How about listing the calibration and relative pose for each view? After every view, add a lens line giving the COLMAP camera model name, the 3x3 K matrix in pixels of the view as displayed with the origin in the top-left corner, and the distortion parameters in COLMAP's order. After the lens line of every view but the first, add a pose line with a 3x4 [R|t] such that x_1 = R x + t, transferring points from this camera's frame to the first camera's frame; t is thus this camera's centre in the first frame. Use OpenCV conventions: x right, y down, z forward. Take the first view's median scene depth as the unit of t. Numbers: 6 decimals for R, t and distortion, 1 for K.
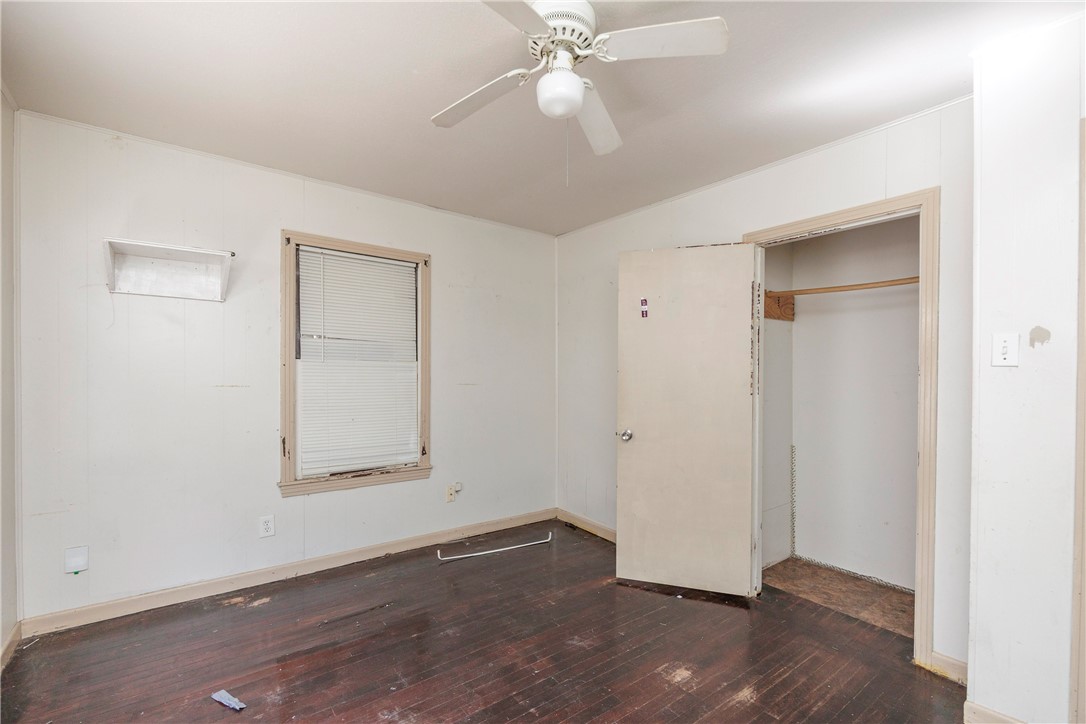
lens RADIAL K [[474.5, 0, 542.1], [0, 474.5, 372.8], [0, 0, 1]] dist [0.005191, -0.002269]
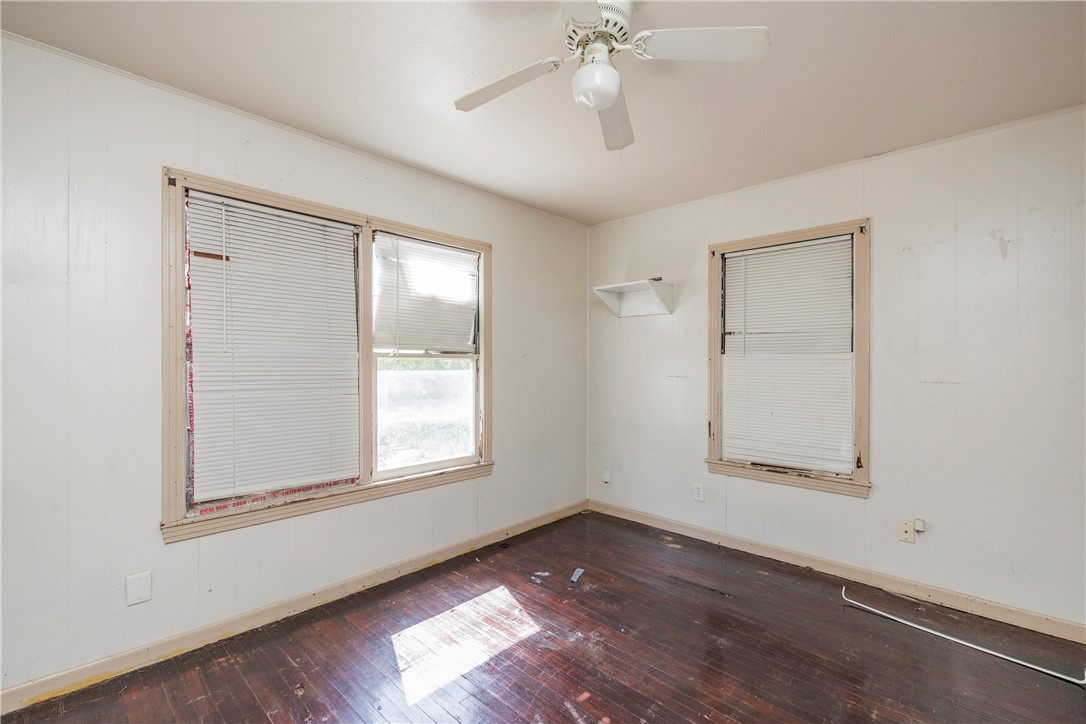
lens RADIAL K [[474.5, 0, 541.9], [0, 474.5, 361.4], [0, 0, 1]] dist [0.005191, -0.002269]
pose [[0.153235, -0.014527, -0.988083, 0.540016], [-0.001649, 0.999887, -0.014956, 0.005898], [0.988188, 0.003921, 0.153193, 0.395003]]
